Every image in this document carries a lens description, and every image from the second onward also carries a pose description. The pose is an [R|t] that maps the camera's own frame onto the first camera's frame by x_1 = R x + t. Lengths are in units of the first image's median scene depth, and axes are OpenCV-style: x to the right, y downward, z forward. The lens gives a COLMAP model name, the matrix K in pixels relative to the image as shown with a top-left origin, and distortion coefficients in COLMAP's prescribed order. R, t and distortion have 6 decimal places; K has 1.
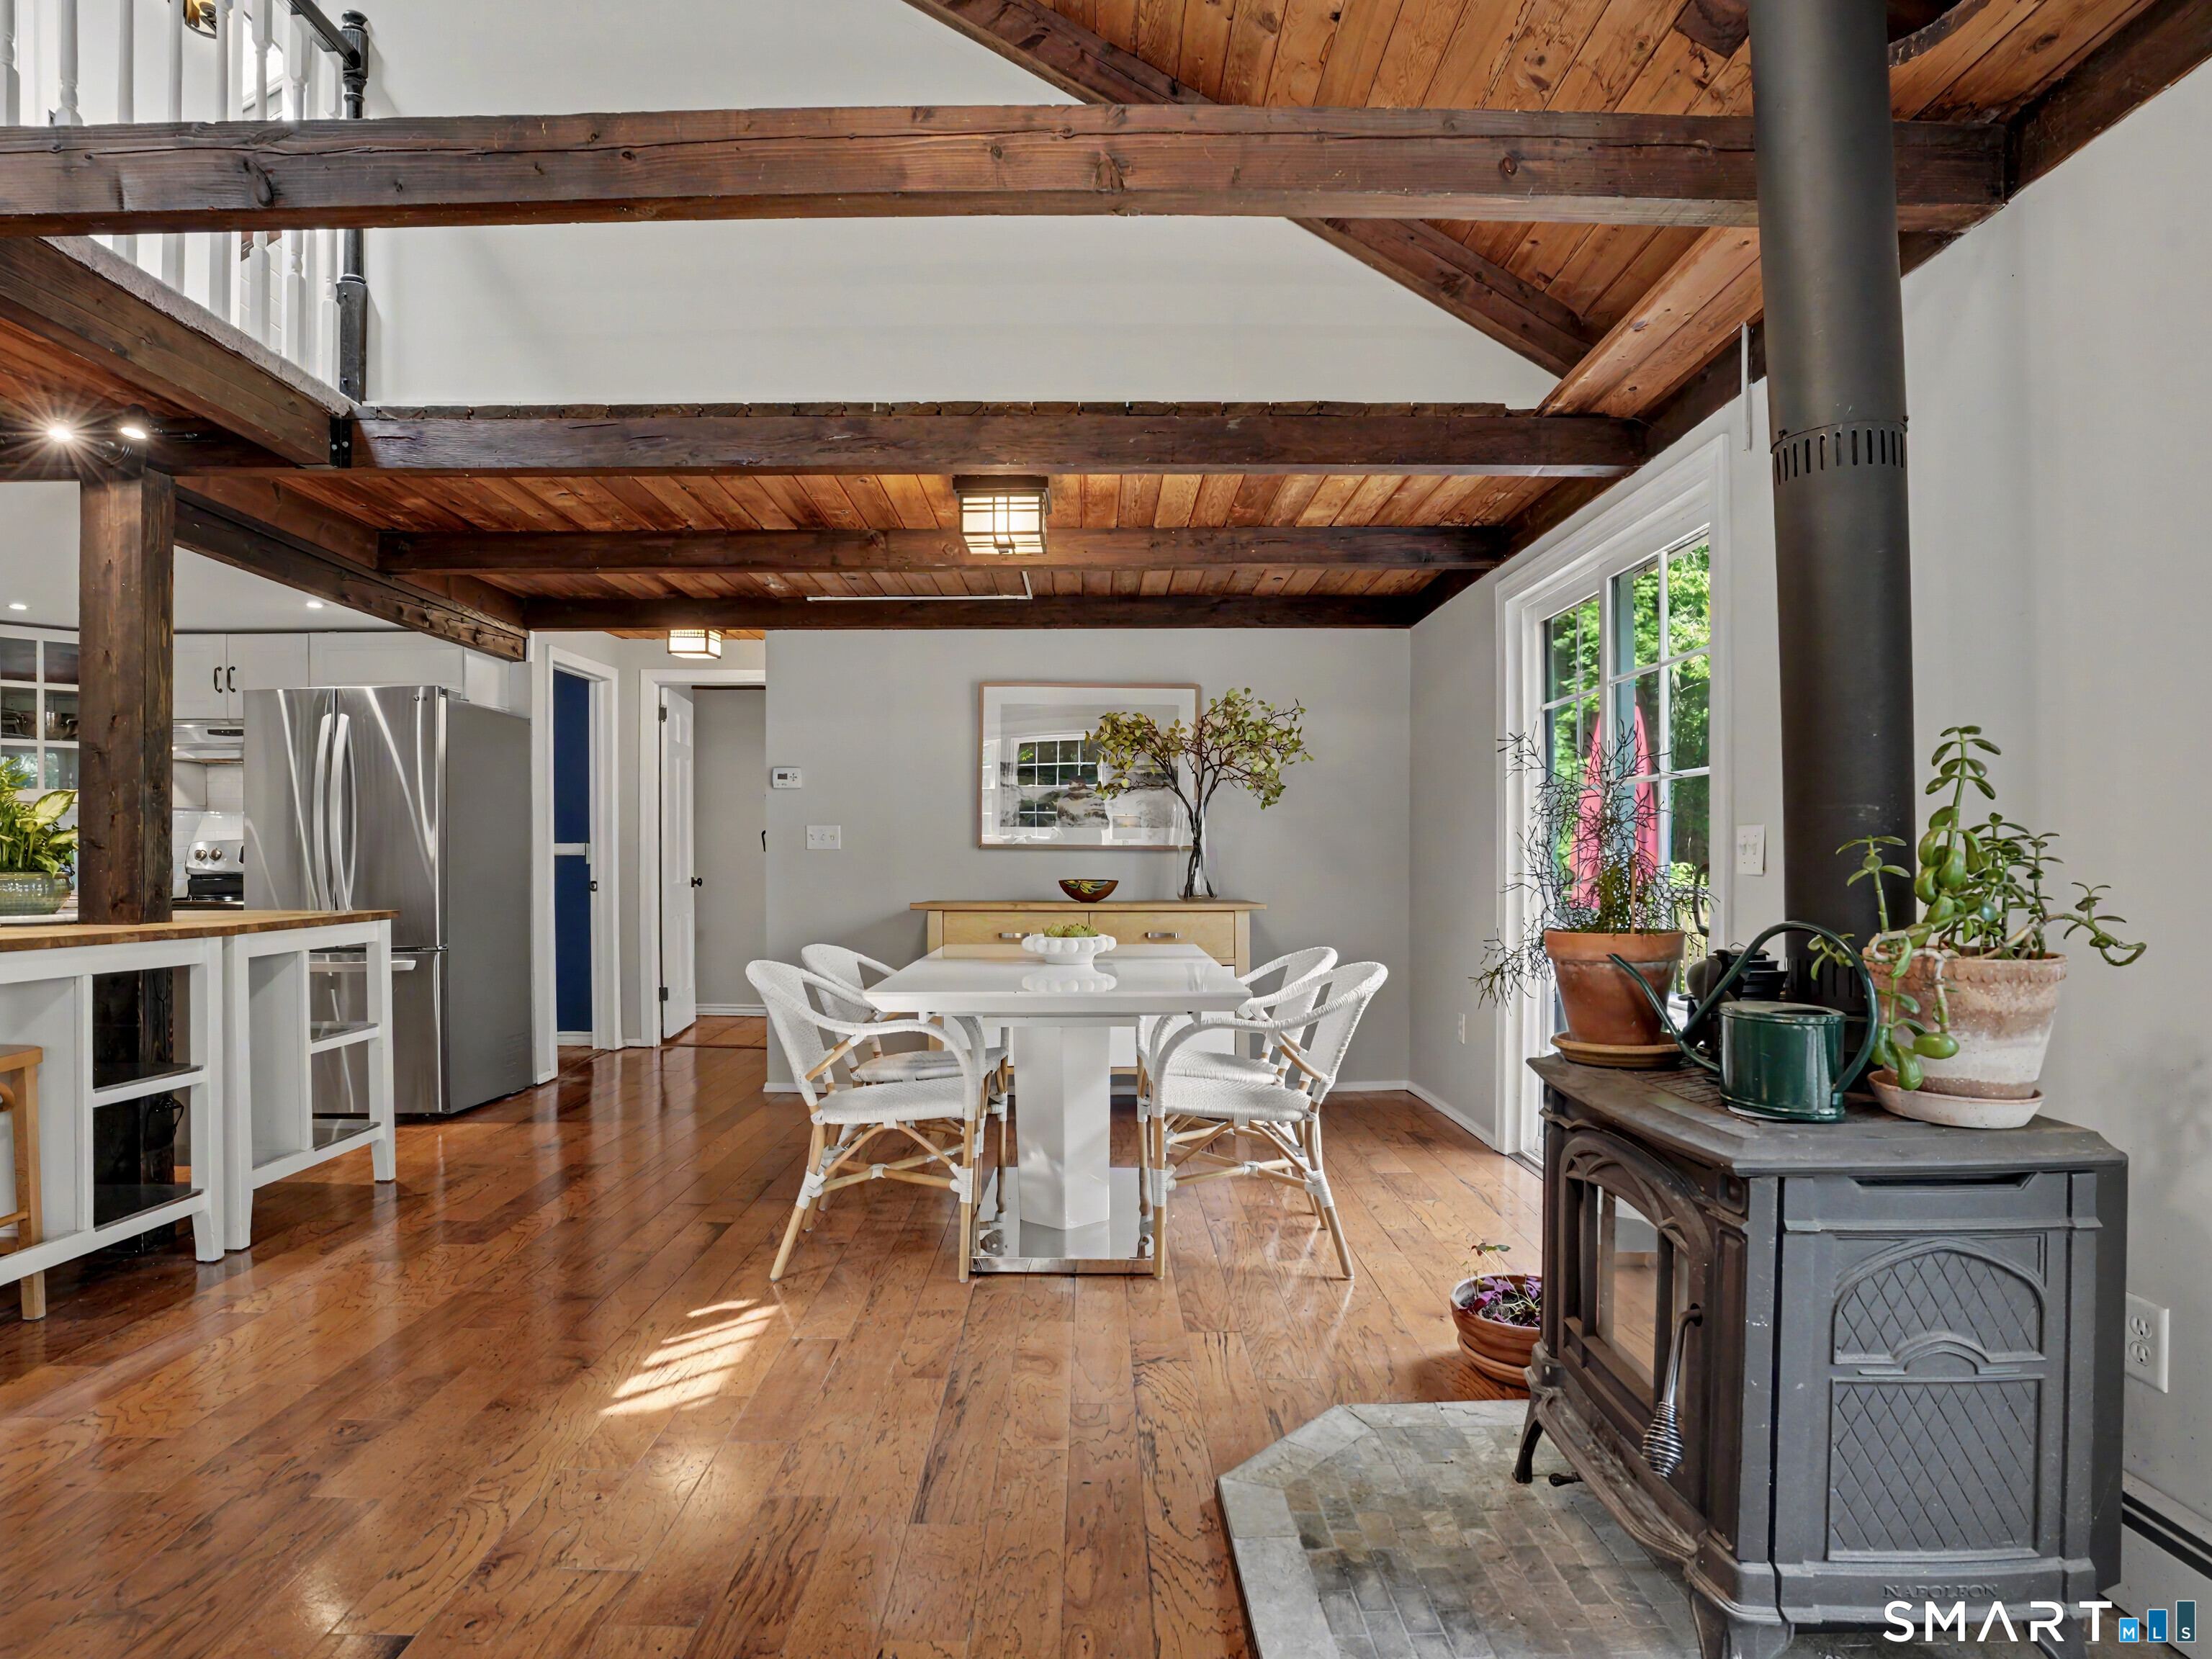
lens RADIAL K [[1229.3, 0, 1094.2], [0, 1229.3, 863.8], [0, 0, 1]] dist [-0.085148, 0.040192]
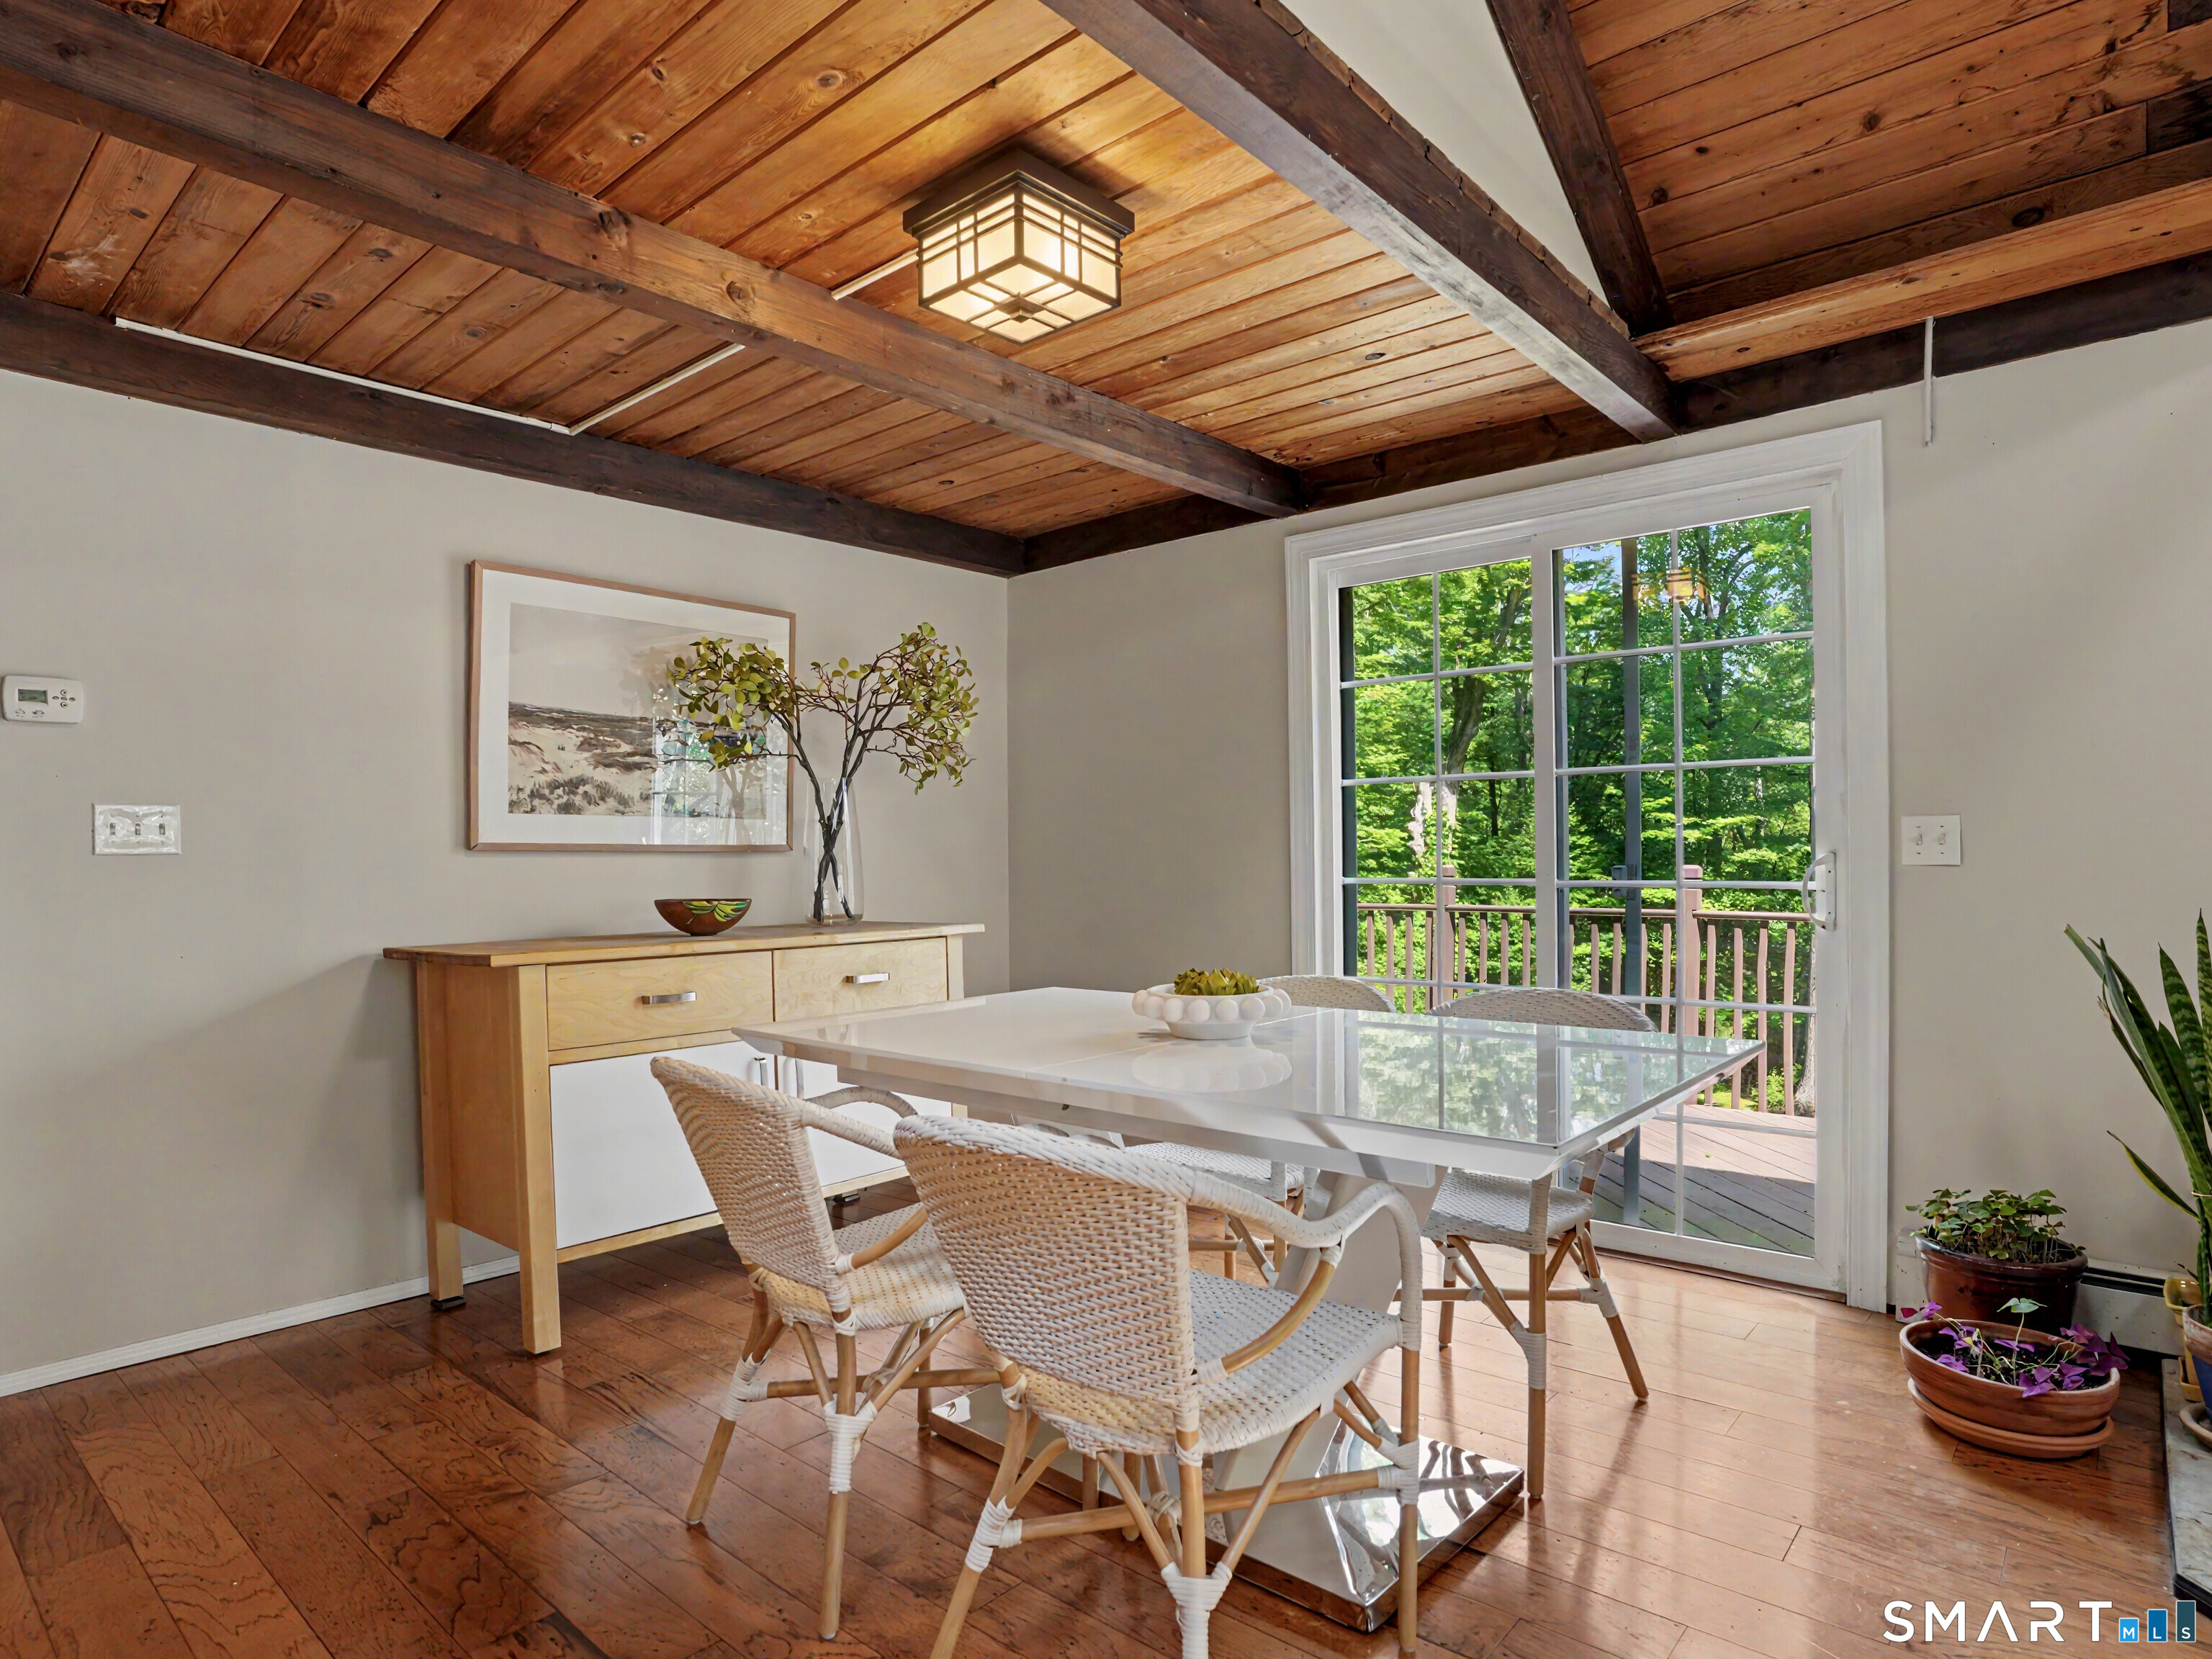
lens RADIAL K [[1229.3, 0, 1094.2], [0, 1229.3, 863.8], [0, 0, 1]] dist [-0.085148, 0.040192]
pose [[0.663411, -0.013093, 0.748141, -0.486928], [0.016651, 0.999858, 0.002733, -0.004260], [-0.748070, 0.010644, 0.663534, 0.625558]]
